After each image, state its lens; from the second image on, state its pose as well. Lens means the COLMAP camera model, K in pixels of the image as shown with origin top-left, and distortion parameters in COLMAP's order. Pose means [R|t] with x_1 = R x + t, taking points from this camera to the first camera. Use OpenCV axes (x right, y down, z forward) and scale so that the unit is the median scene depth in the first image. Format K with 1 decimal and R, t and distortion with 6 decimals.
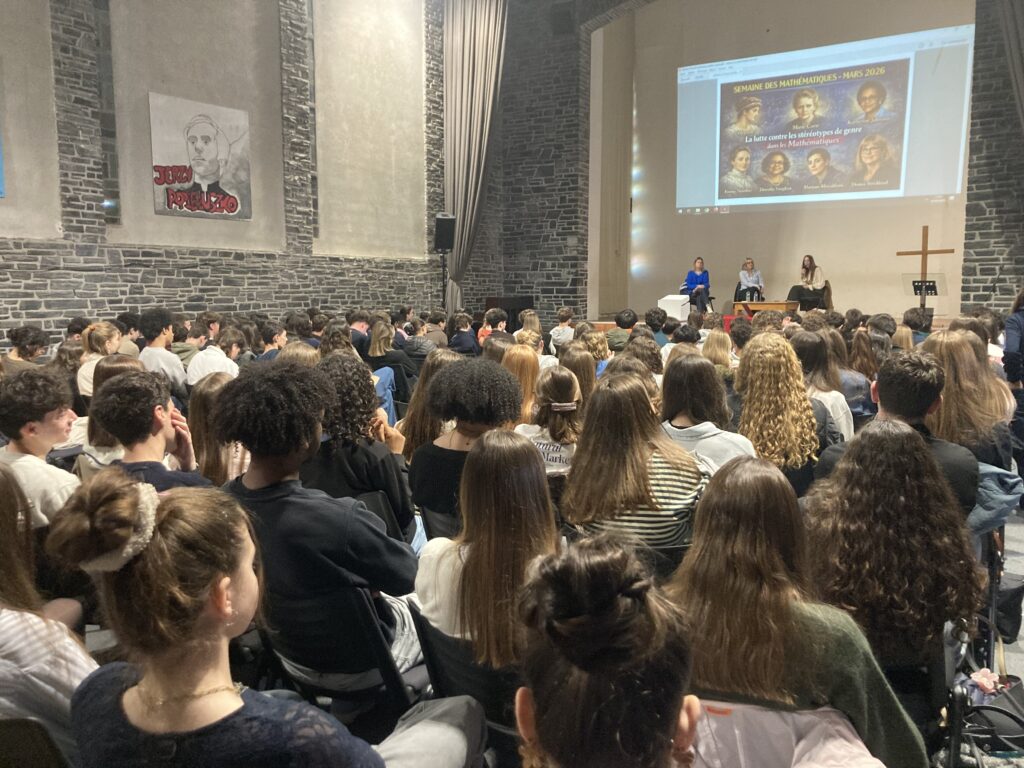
lens RADIAL K [[826.8, 0, 512.0], [0, 826.8, 384.0], [0, 0, 1]] dist [0.002316, 0.002749]
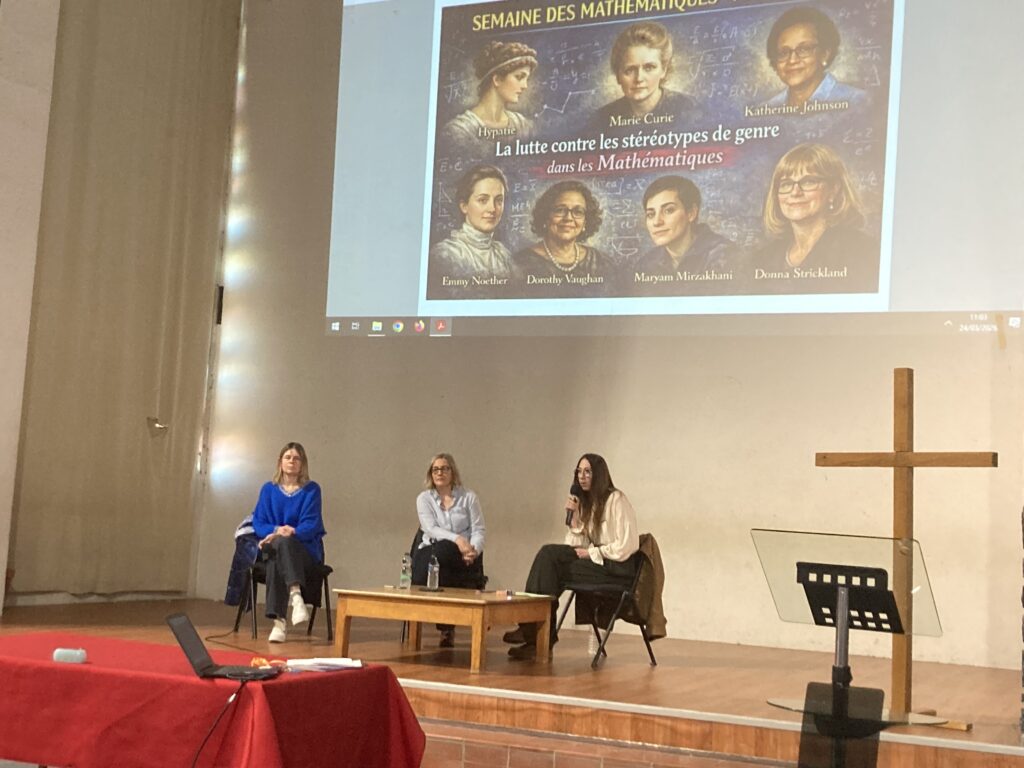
lens RADIAL K [[1348.6, 0, 512.0], [0, 1348.6, 384.0], [0, 0, 1]] dist [0.234299, -1.537686]
pose [[0.994063, 0.071126, 0.082342, 0.253770], [-0.051974, 0.975239, -0.214959, -0.060203], [-0.095593, 0.209403, 0.973146, 0.432647]]
